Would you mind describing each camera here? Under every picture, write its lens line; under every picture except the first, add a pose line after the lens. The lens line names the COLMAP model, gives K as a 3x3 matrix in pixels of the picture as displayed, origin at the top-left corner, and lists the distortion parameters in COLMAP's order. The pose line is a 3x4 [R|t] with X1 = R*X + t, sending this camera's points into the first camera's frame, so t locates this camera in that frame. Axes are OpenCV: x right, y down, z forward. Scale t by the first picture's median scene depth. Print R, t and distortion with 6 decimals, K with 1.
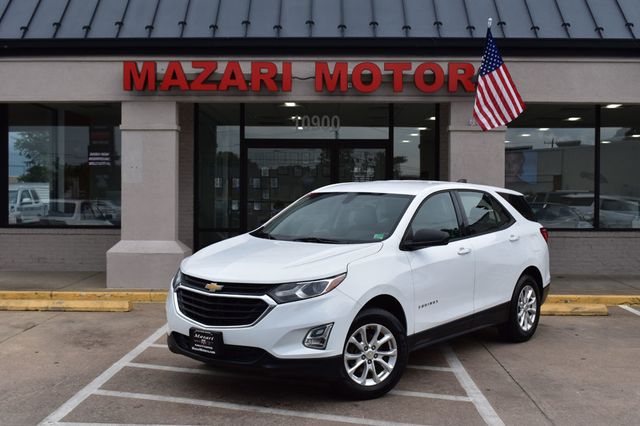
lens RADIAL K [[792.8, 0, 320.0], [0, 792.8, 213.0], [0, 0, 1]] dist [-0.046396, -0.015663]
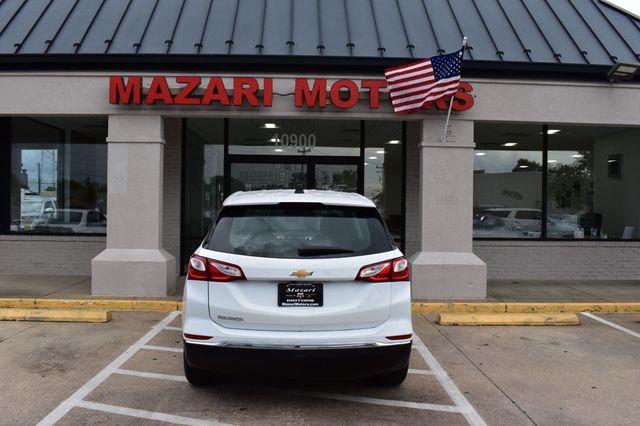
lens RADIAL K [[577.9, 0, 320.0], [0, 577.9, 213.0], [0, 0, 1]] dist [-0.086193, 0.007731]
pose [[0.998654, 0.007102, 0.051386, -0.011155], [-0.006394, 0.999882, -0.013941, -0.003602], [-0.051479, 0.013593, 0.998582, 0.242638]]
